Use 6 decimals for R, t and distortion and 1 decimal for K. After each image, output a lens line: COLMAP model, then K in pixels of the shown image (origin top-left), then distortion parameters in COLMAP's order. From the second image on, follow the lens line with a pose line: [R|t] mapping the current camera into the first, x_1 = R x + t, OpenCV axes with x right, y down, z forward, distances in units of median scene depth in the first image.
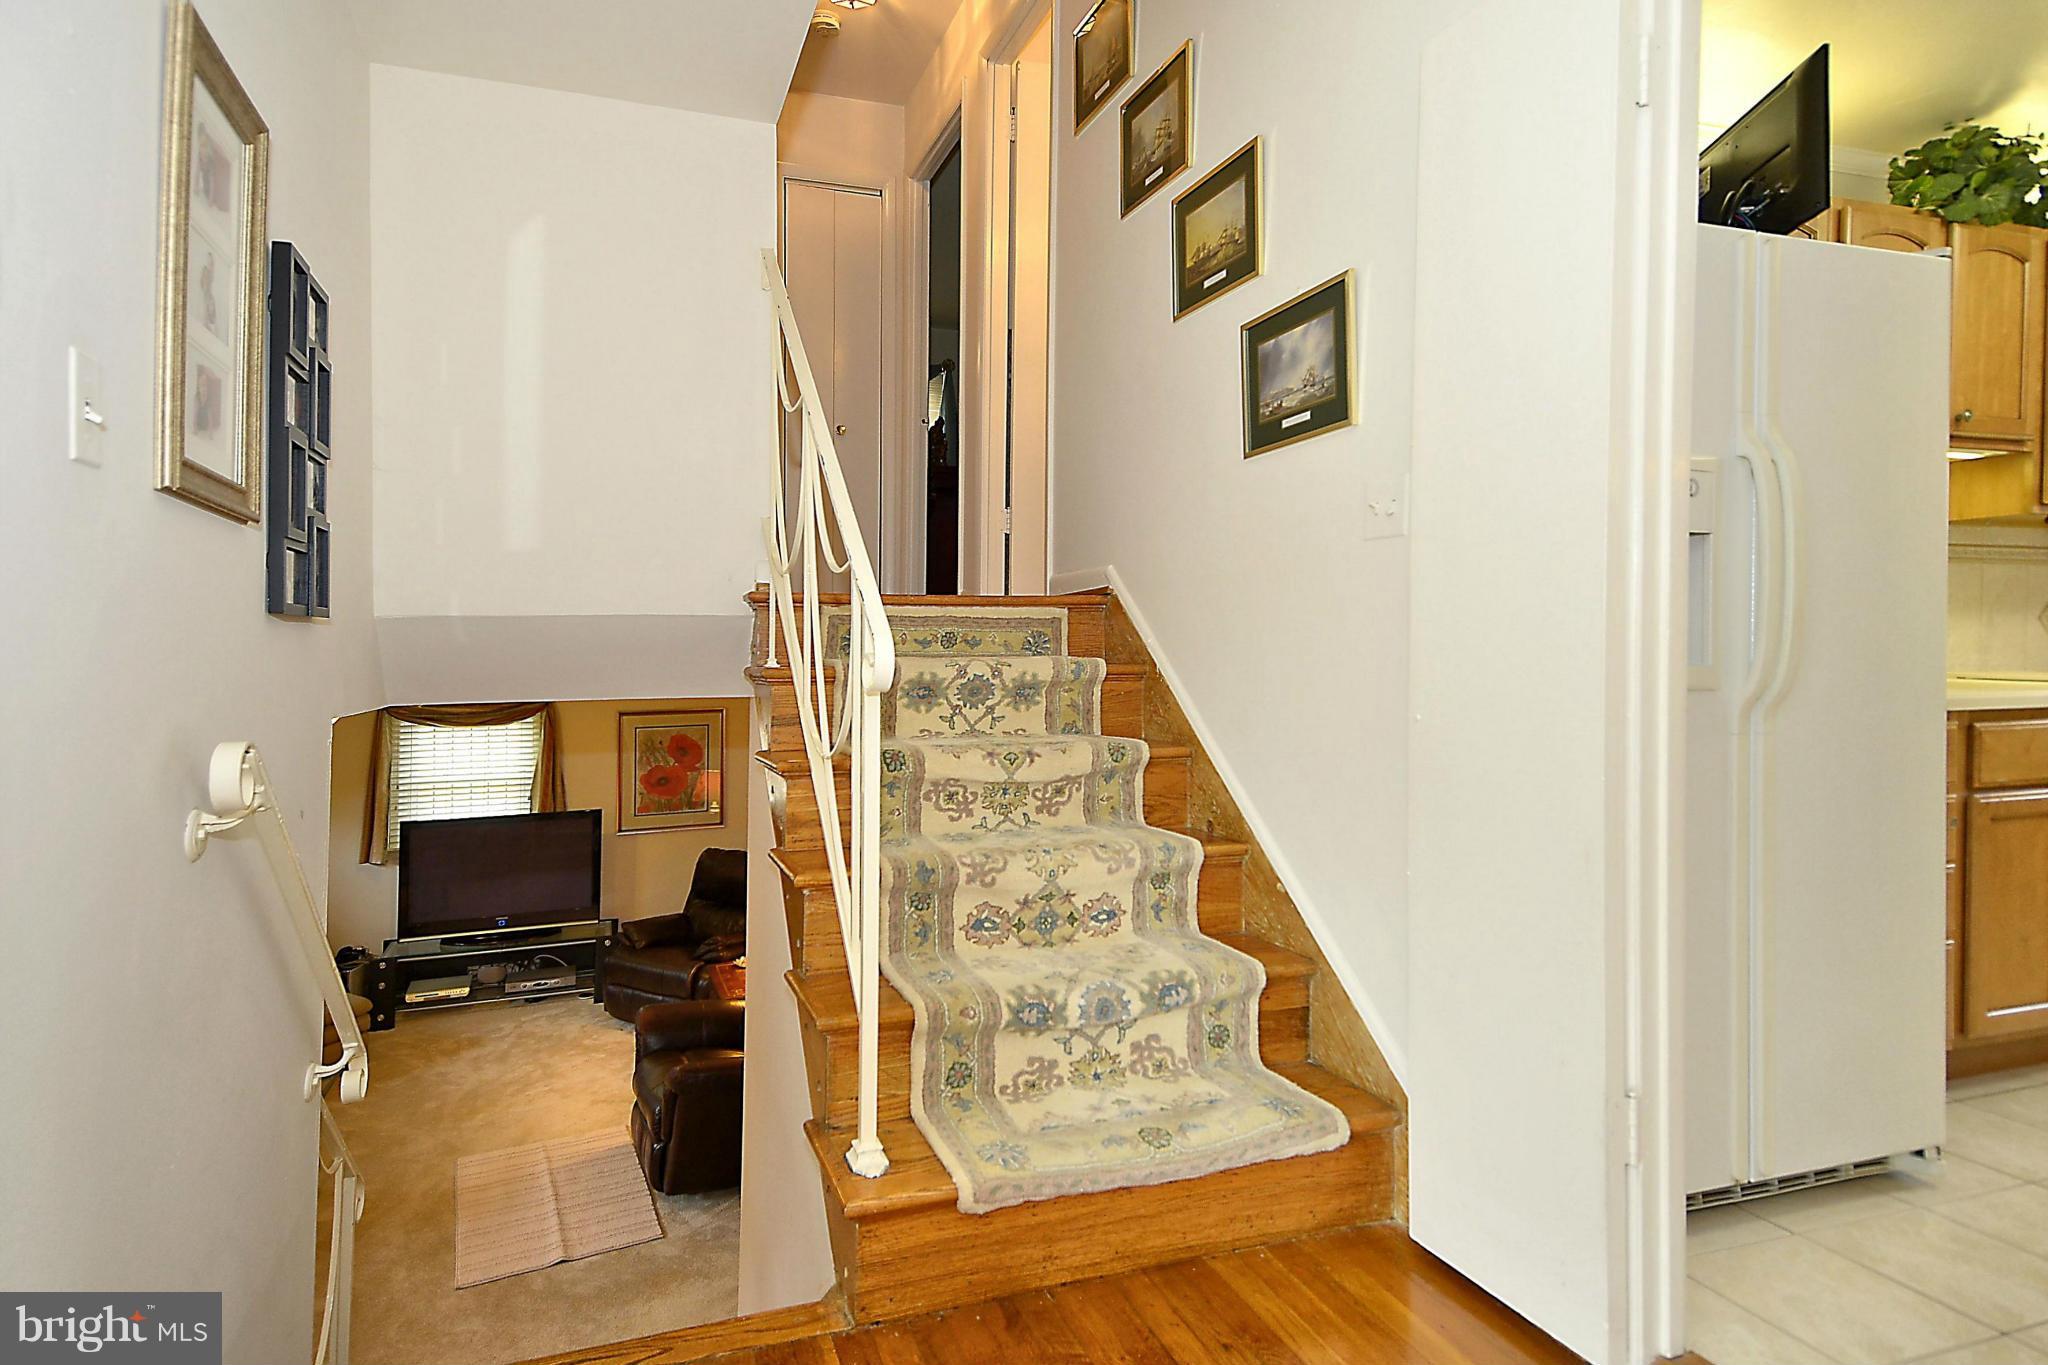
lens RADIAL K [[1101.4, 0, 1024.0], [0, 1101.4, 682.5], [0, 0, 1]] dist [0.063018, 0.000152]
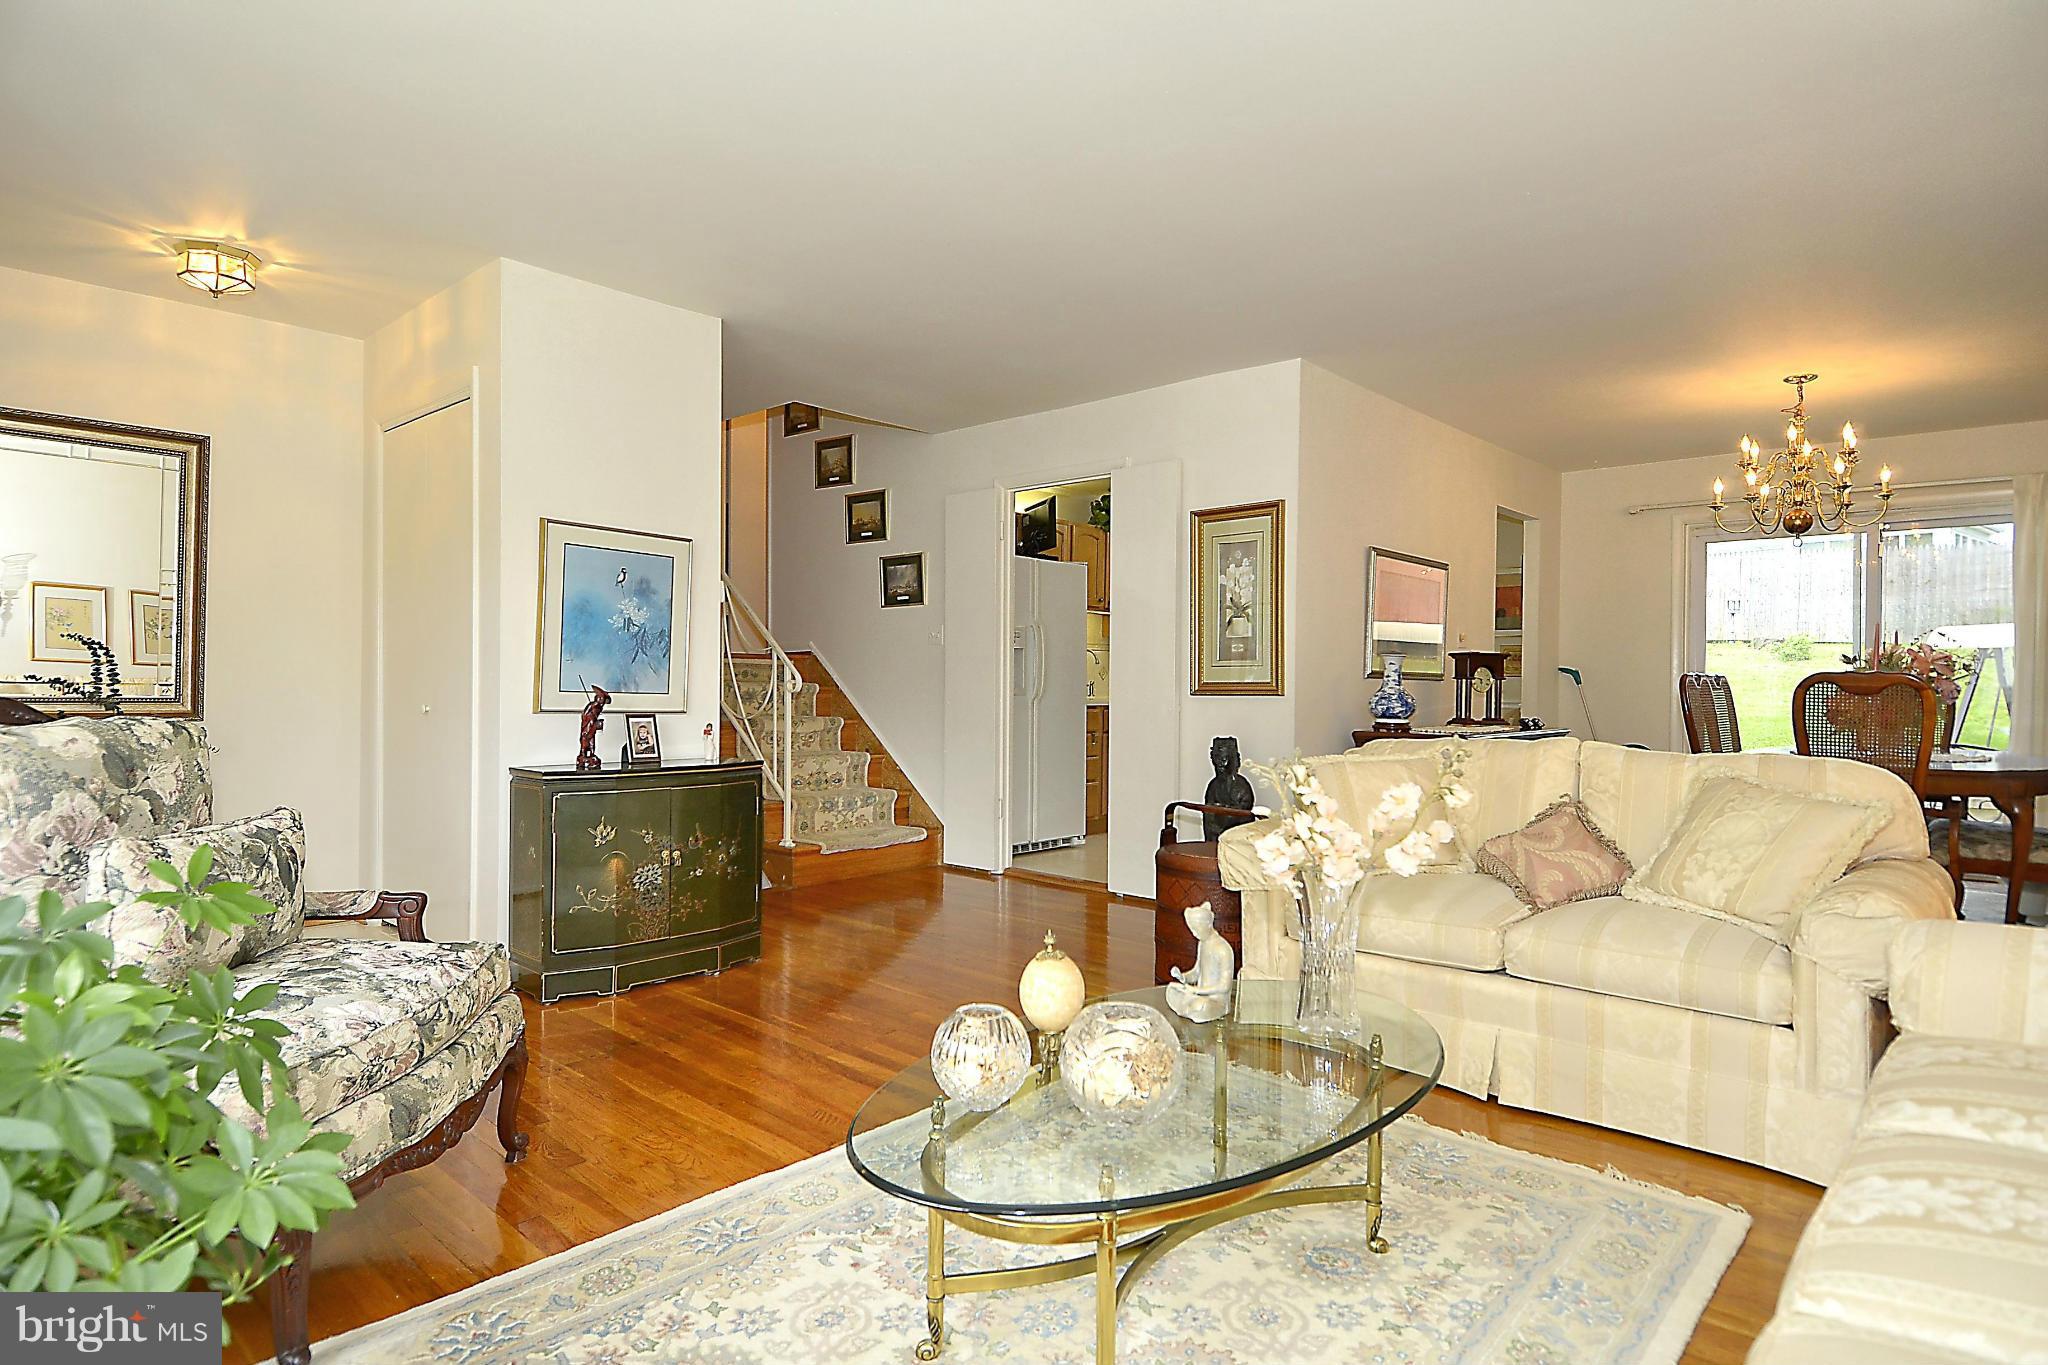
lens RADIAL K [[1101.4, 0, 1024.0], [0, 1101.4, 682.5], [0, 0, 1]] dist [0.063018, 0.000152]
pose [[0.896308, 0.008272, 0.443355, -0.695326], [-0.002087, 0.999894, -0.014437, 0.009041], [-0.443428, 0.012015, 0.896230, -1.574991]]
